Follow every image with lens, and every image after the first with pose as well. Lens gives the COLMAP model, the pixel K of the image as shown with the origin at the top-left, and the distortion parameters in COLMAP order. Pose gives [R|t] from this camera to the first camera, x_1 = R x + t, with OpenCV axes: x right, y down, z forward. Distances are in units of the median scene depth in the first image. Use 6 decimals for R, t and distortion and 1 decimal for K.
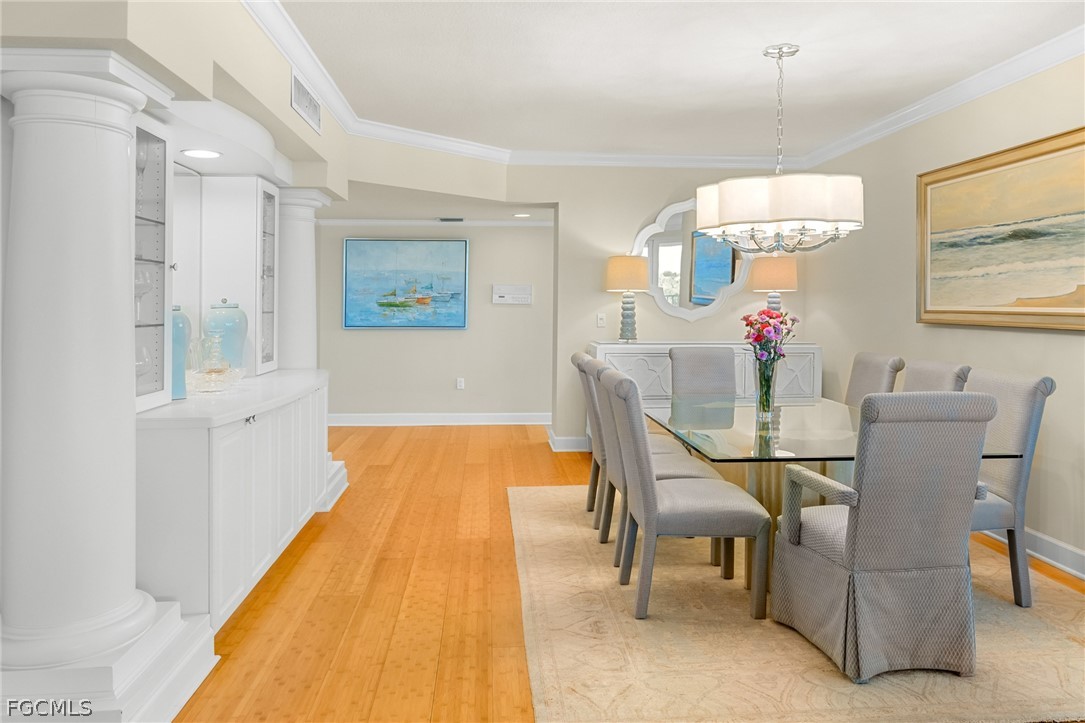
lens RADIAL K [[780.1, 0, 552.6], [0, 780.1, 304.0], [0, 0, 1]] dist [-0.008993, 0.003818]
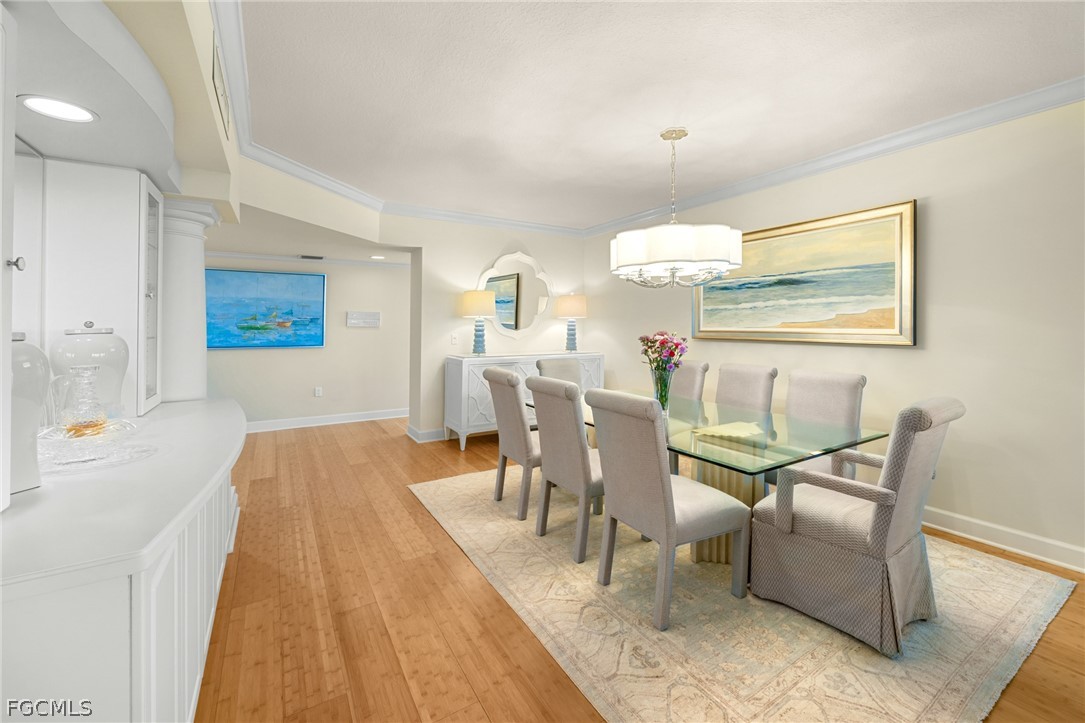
lens RADIAL K [[443.4, 0, 553.2], [0, 443.4, 326.7], [0, 0, 1]] dist [-0.003562, -0.000670]
pose [[0.886567, -0.002649, 0.462593, -0.213513], [0.002001, 0.999996, 0.001891, -0.001668], [-0.462596, -0.000750, 0.886569, 0.398958]]
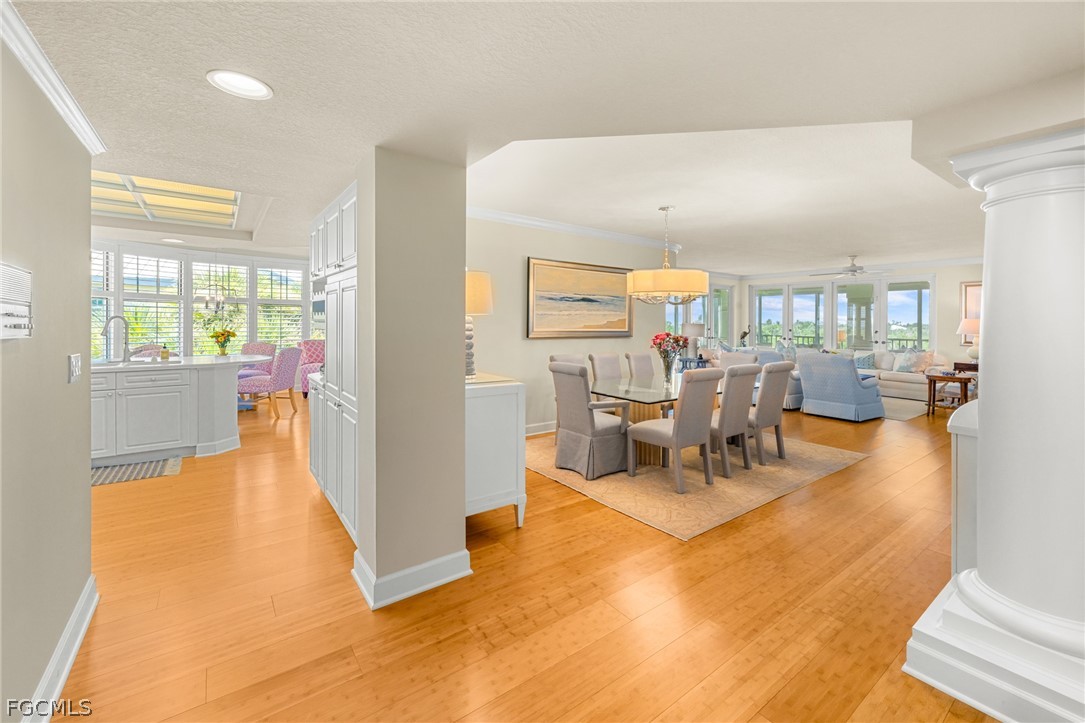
lens RADIAL K [[443.4, 0, 535.6], [0, 443.4, 327.2], [0, 0, 1]] dist [-0.003562, -0.000670]
pose [[-0.516107, -0.012190, 0.856437, -0.498442], [-0.007923, 0.999924, 0.009458, -0.012554], [-0.856488, -0.001904, -0.516164, 1.758070]]
